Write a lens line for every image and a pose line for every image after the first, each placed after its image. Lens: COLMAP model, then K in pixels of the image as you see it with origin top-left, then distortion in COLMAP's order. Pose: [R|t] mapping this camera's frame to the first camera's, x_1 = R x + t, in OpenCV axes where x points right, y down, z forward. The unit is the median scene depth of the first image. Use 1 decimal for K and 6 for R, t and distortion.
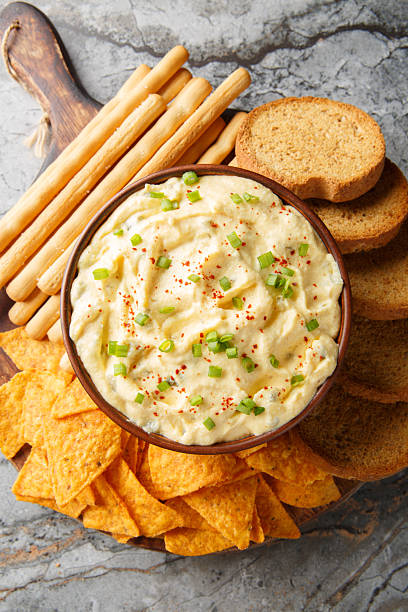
lens RADIAL K [[543.4, 0, 204.0], [0, 543.4, 306.0], [0, 0, 1]] dist [-0.082543, 0.013883]
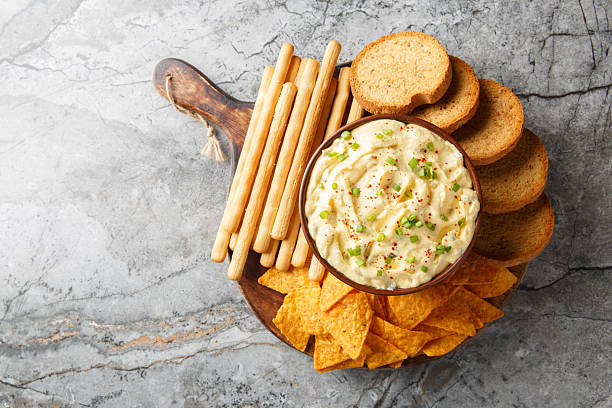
lens RADIAL K [[543.4, 0, 306.0], [0, 543.4, 204.0], [0, 0, 1]] dist [-0.082543, 0.013883]
pose [[0.903420, -0.426699, -0.041944, -0.124128], [0.427890, 0.903485, 0.024987, -0.119354], [0.027234, -0.040521, 0.998807, -0.490718]]
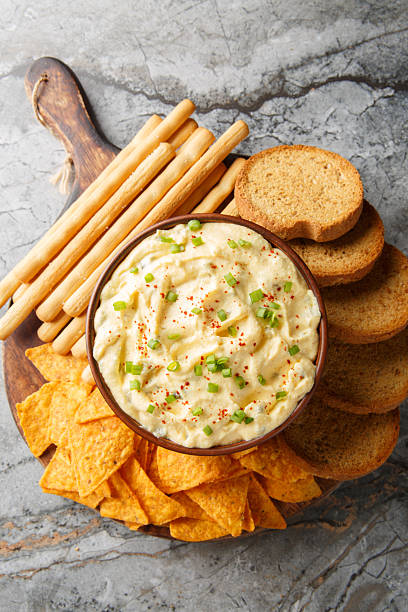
lens RADIAL K [[543.4, 0, 204.0], [0, 543.4, 306.0], [0, 0, 1]] dist [-0.082543, 0.013883]
pose [[0.999857, 0.010903, -0.012944, 0.010763], [-0.010883, 0.999939, 0.001603, -0.049384], [0.012961, -0.001462, 0.999915, -0.165002]]
